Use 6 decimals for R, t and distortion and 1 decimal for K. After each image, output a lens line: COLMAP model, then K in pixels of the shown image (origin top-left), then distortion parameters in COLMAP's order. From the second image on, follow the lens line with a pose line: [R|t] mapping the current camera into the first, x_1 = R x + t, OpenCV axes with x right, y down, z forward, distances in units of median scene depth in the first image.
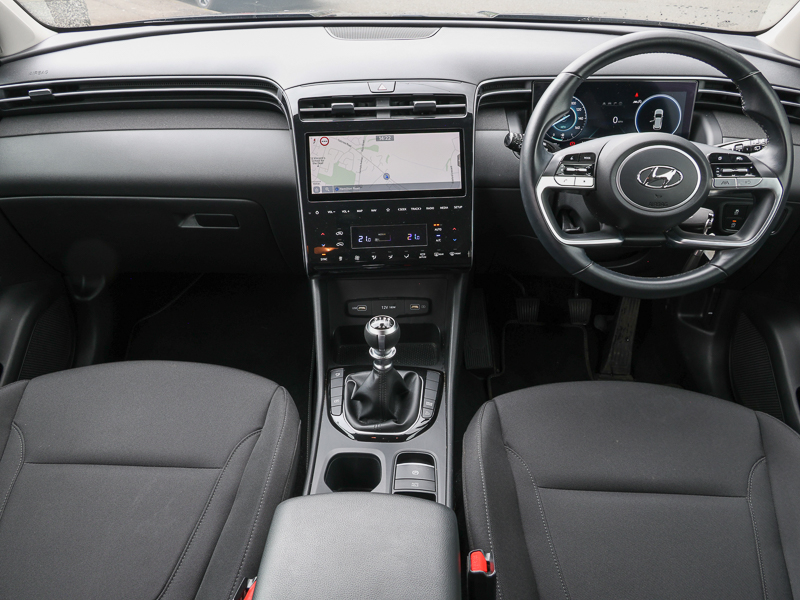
lens RADIAL K [[628.9, 0, 400.0], [0, 628.9, 300.0], [0, 0, 1]] dist [0.010010, 0.006442]
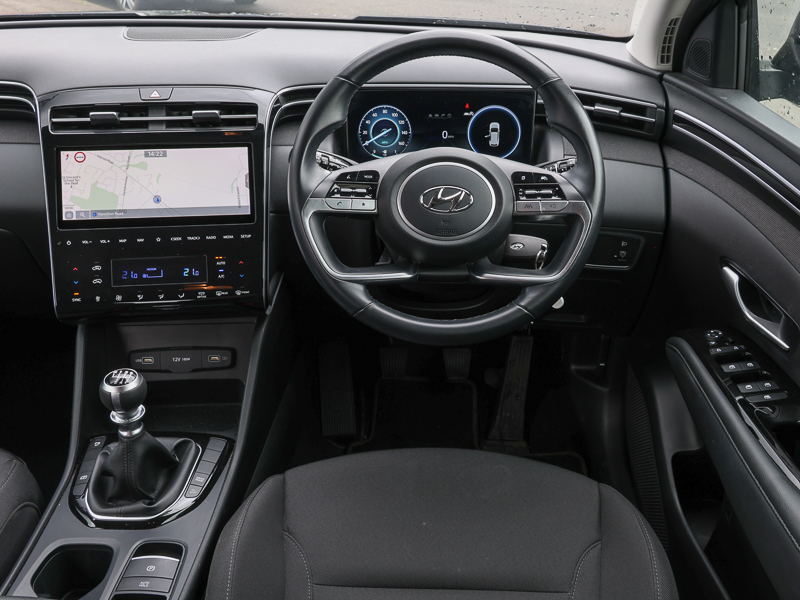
lens RADIAL K [[753.0, 0, 399.9], [0, 753.0, 288.3], [0, 0, 1]] dist [0.007360, 0.008022]
pose [[0.999468, -0.002484, 0.032505, 0.266262], [0.005284, 0.996254, -0.086316, 0.006948], [-0.032169, 0.086442, 0.995737, 0.015222]]
